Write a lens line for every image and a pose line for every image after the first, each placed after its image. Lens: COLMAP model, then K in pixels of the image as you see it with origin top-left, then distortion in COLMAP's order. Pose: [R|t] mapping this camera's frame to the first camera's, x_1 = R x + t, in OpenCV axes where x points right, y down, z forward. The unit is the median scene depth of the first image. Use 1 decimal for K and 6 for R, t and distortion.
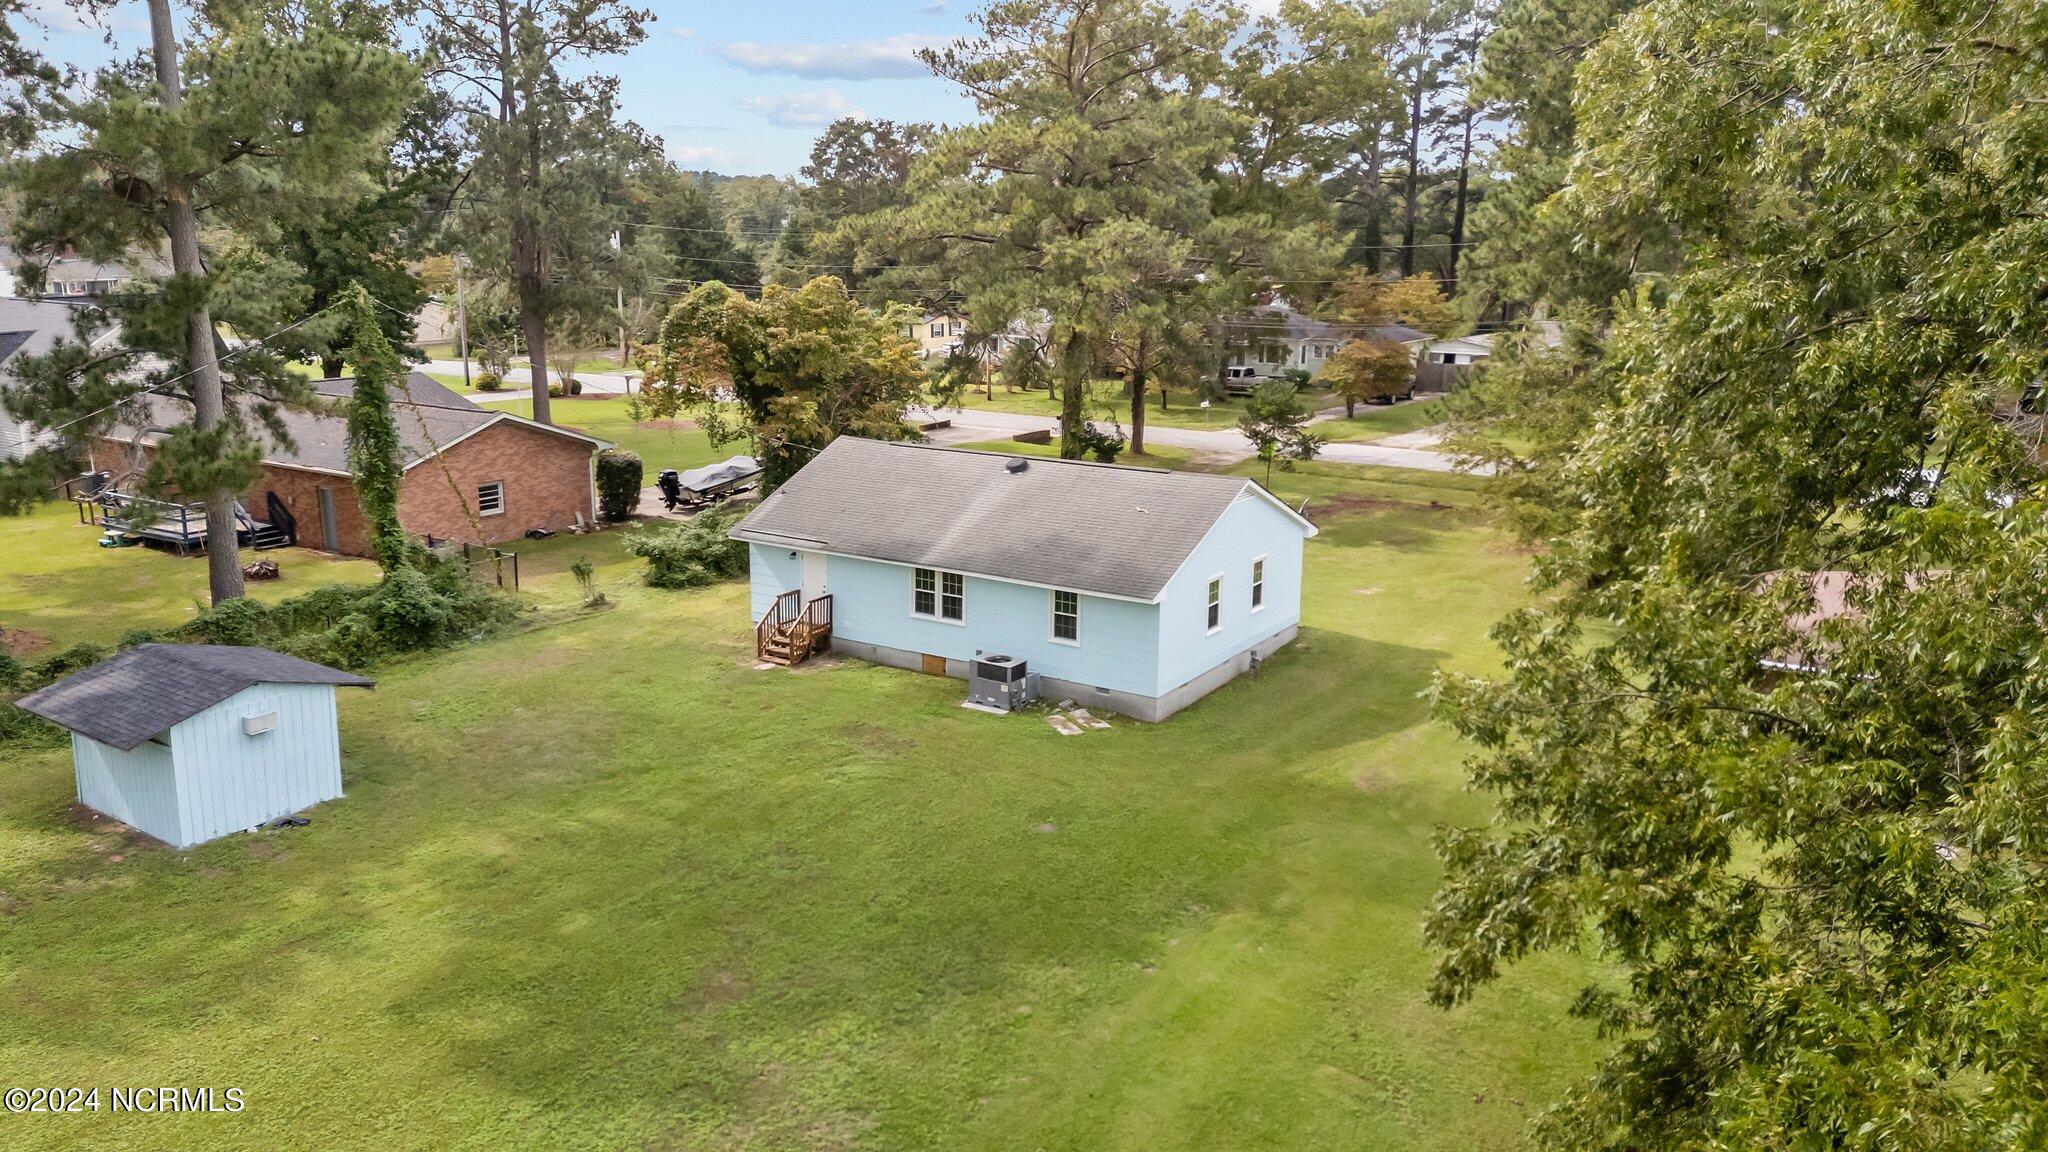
lens RADIAL K [[1494.9, 0, 1024.0], [0, 1494.9, 576.0], [0, 0, 1]] dist [0.052323, -0.003823]
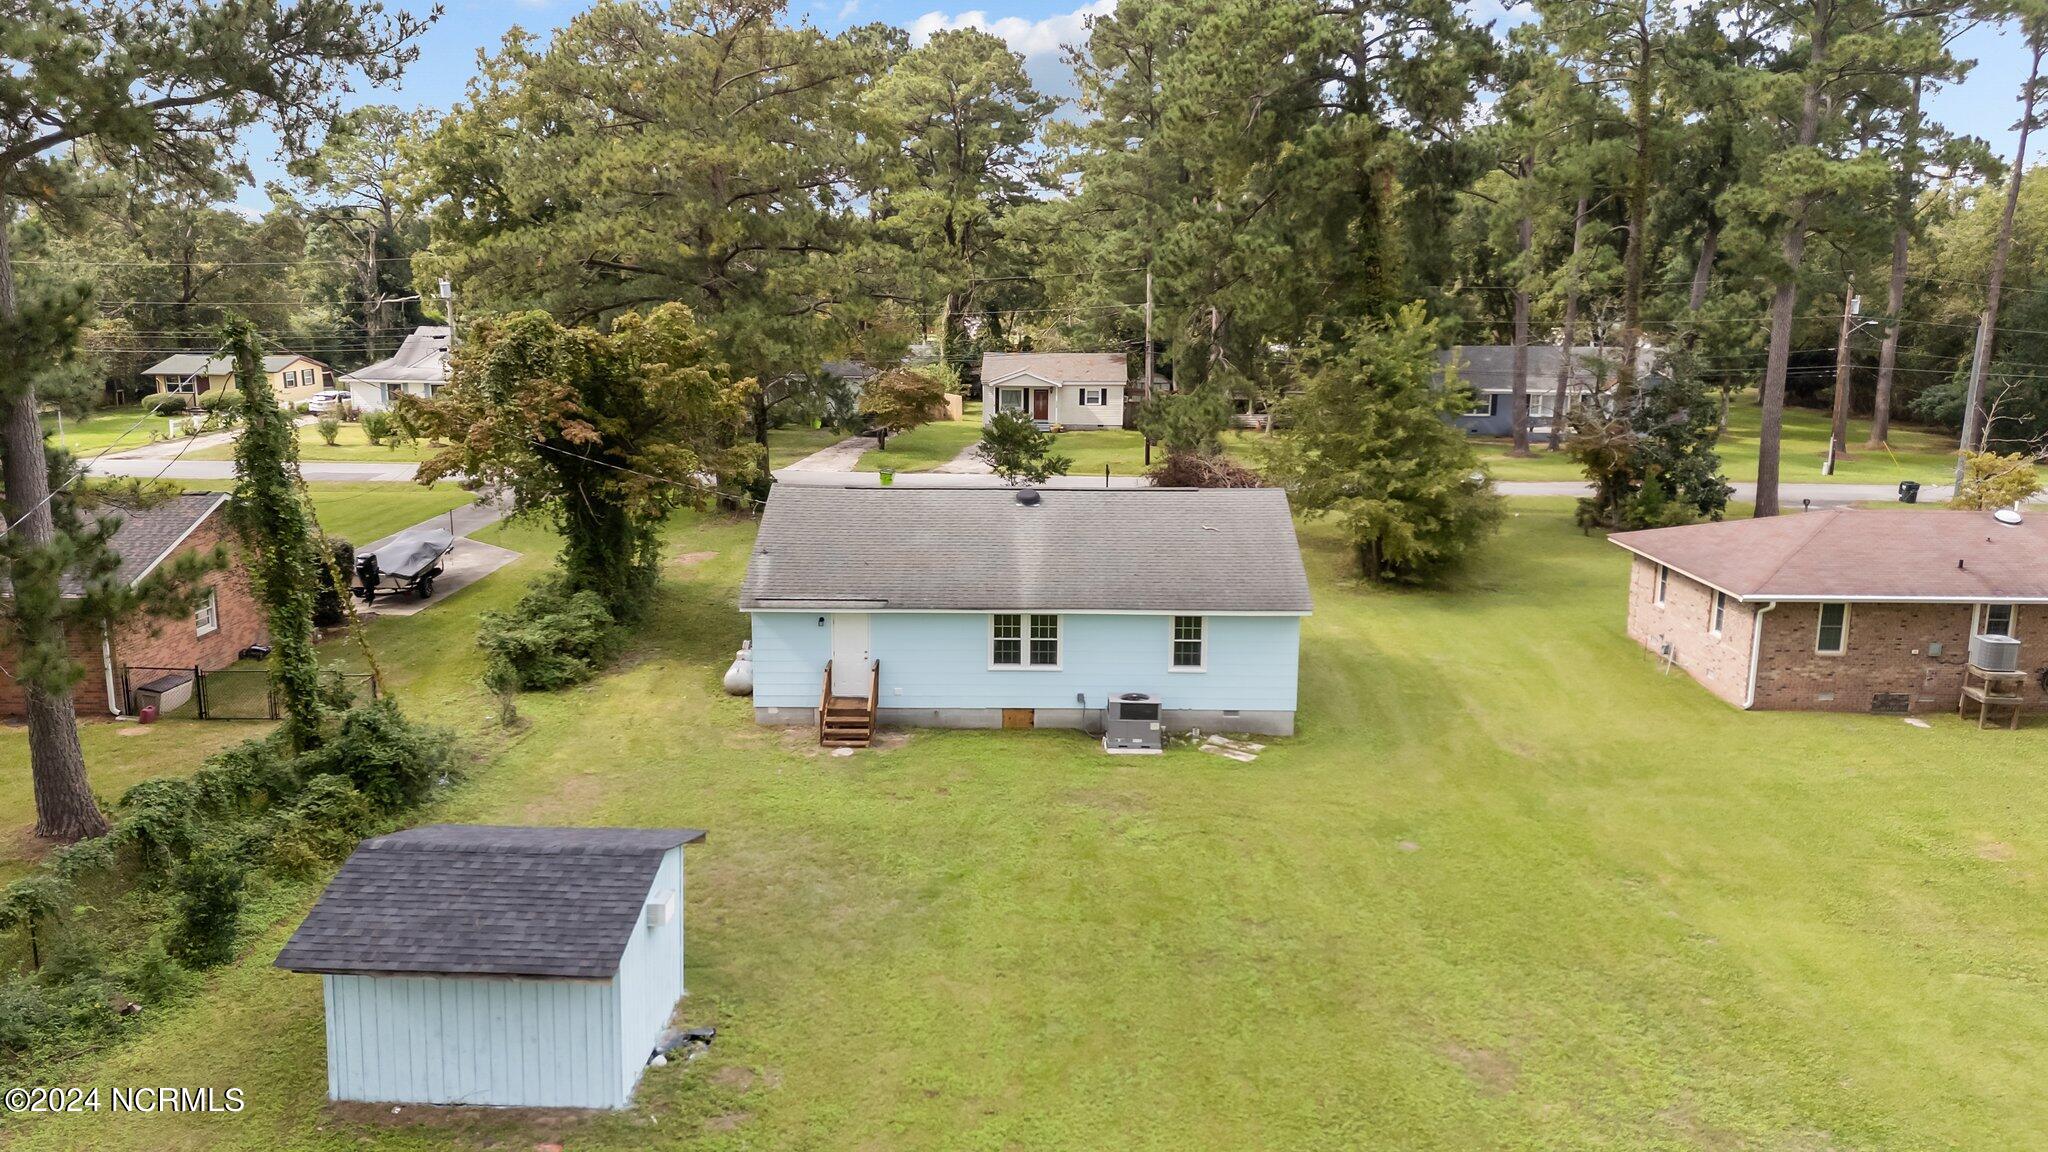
lens RADIAL K [[1494.9, 0, 1024.0], [0, 1494.9, 576.0], [0, 0, 1]] dist [0.052323, -0.003823]
pose [[0.850789, -0.106703, 0.514560, -0.529547], [0.121876, 0.992536, 0.004306, -0.031093], [-0.511179, 0.059049, 0.857444, 0.218516]]
